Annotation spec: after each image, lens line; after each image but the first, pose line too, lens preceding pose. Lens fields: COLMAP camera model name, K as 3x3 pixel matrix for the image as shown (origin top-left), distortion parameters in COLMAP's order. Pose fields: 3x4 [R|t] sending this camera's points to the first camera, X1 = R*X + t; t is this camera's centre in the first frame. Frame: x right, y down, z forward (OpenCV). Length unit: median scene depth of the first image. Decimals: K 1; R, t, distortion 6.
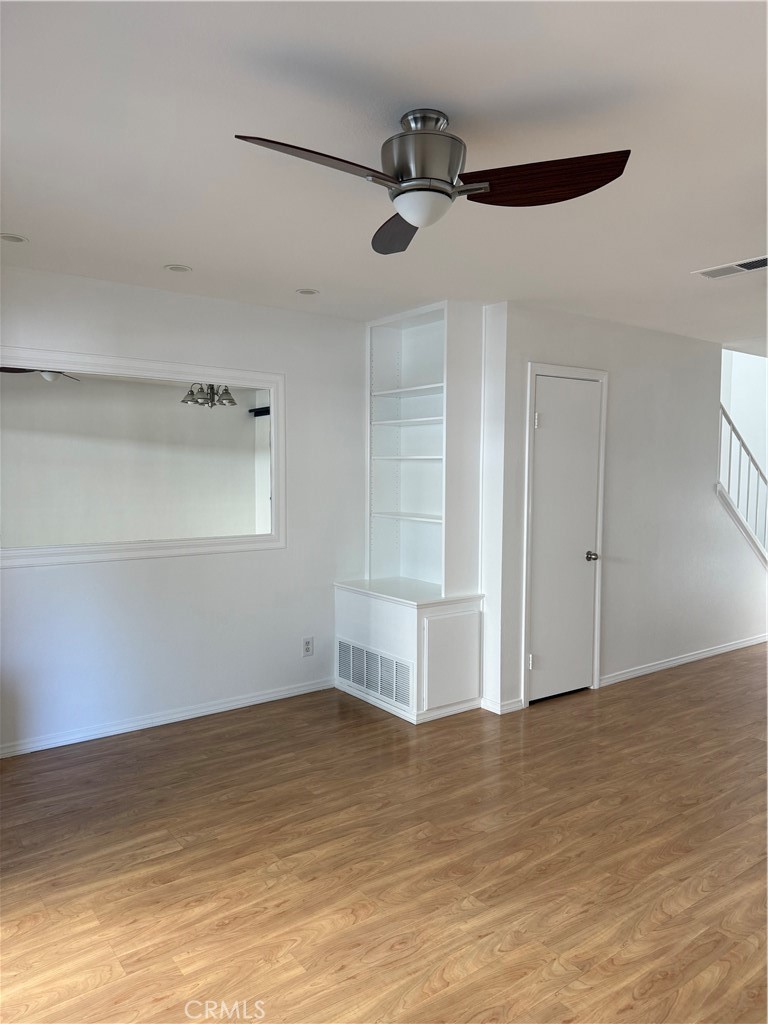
lens RADIAL K [[712.9, 0, 383.7], [0, 712.9, 513.4], [0, 0, 1]] dist [0.011311, -0.022087]
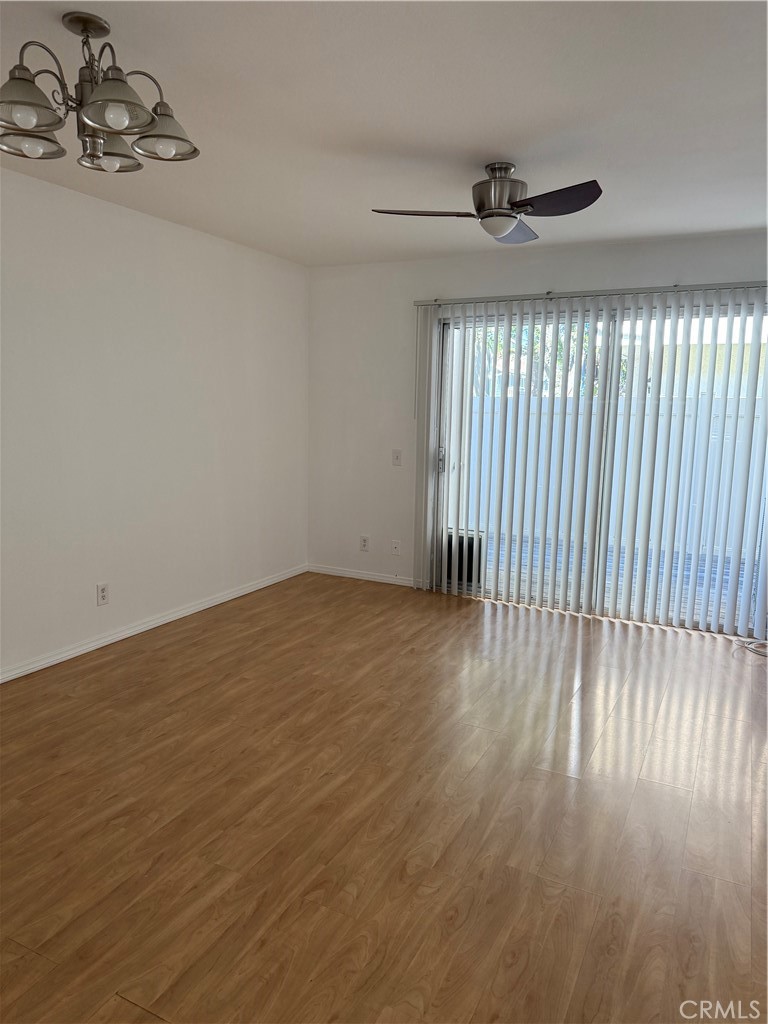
lens RADIAL K [[712.9, 0, 383.7], [0, 712.9, 513.4], [0, 0, 1]] dist [0.011311, -0.022087]
pose [[-0.889907, 0.047962, -0.453613, 0.658630], [-0.051484, 0.977541, 0.204361, -0.075198], [0.453227, 0.205216, -0.867451, 1.539990]]
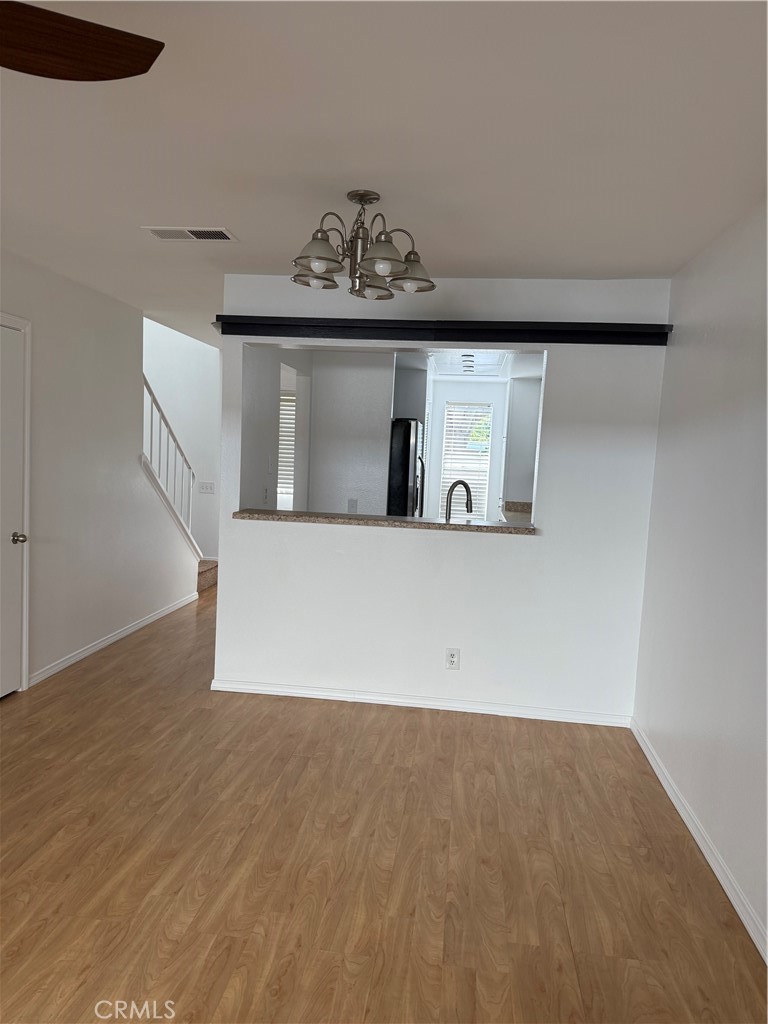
lens RADIAL K [[712.9, 0, 383.7], [0, 712.9, 513.4], [0, 0, 1]] dist [0.011311, -0.022087]
pose [[0.682076, -0.035159, 0.730436, -0.046484], [-0.002028, 0.998749, 0.049968, -0.018654], [-0.731279, -0.035563, 0.681151, 0.156284]]
